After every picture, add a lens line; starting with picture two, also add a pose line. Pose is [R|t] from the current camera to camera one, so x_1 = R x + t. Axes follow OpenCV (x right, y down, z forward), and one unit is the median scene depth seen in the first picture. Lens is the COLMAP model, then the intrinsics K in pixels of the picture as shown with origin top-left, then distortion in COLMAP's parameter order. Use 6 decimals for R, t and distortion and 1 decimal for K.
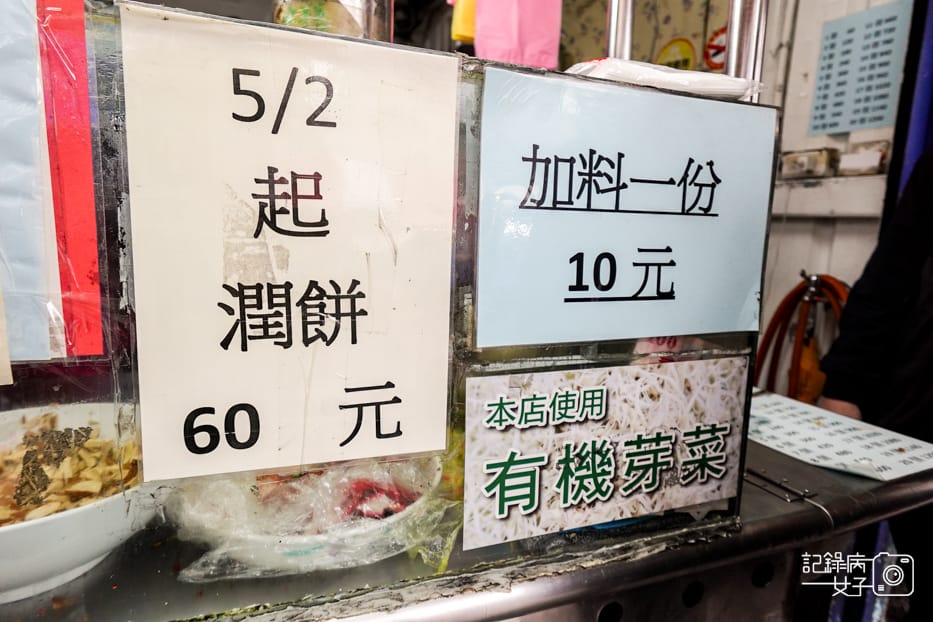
lens RADIAL K [[531.3, 0, 466.5], [0, 531.3, 311.0], [0, 0, 1]] dist [0.001375, 0.000811]
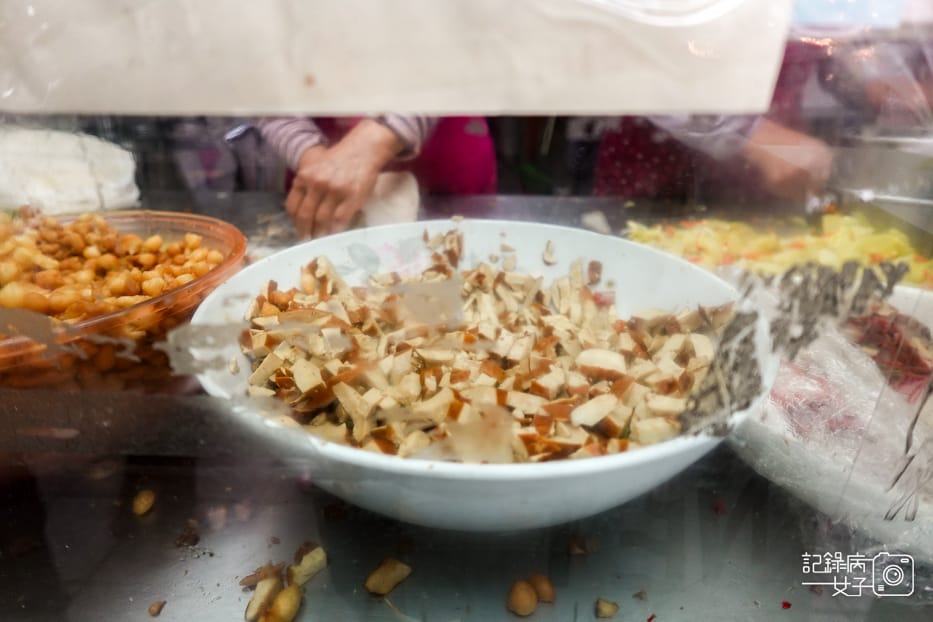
lens RADIAL K [[531.3, 0, 466.5], [0, 531.3, 311.0], [0, 0, 1]] dist [0.001375, 0.000811]
pose [[0.930603, 0.125517, -0.343836, -0.500115], [-0.023675, 0.958040, 0.285654, 0.091433], [0.365264, -0.257690, 0.894527, 0.341183]]
